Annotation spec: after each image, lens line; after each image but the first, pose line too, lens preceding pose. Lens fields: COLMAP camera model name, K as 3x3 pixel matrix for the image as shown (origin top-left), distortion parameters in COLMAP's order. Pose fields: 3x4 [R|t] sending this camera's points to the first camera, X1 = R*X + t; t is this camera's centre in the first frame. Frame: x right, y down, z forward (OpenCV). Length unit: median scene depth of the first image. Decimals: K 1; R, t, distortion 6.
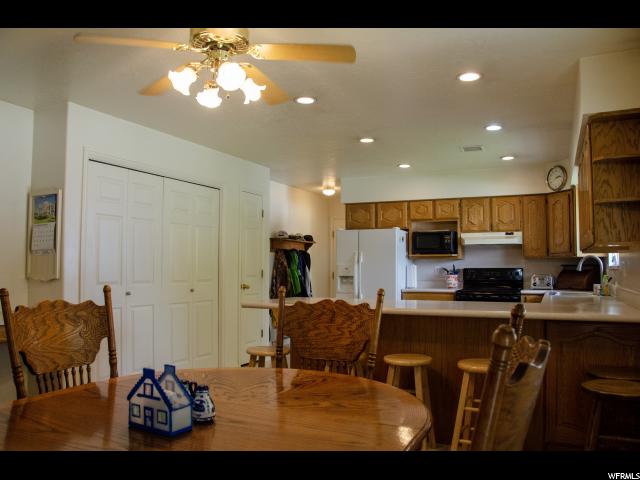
lens RADIAL K [[520.0, 0, 320.0], [0, 520.0, 240.0], [0, 0, 1]] dist [-0.159782, 0.114844]
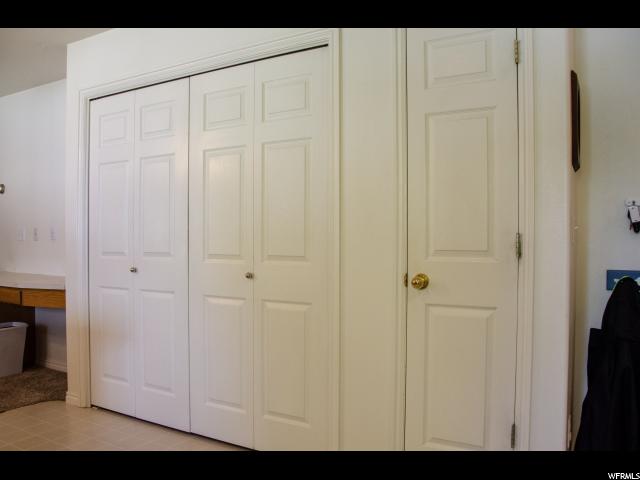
lens RADIAL K [[520.0, 0, 320.0], [0, 520.0, 240.0], [0, 0, 1]] dist [-0.159782, 0.114844]
pose [[-0.077235, -0.002045, -0.997011, 0.246416], [0.052701, 0.998591, -0.006131, 0.070967], [0.995619, -0.053017, -0.077018, 1.123130]]
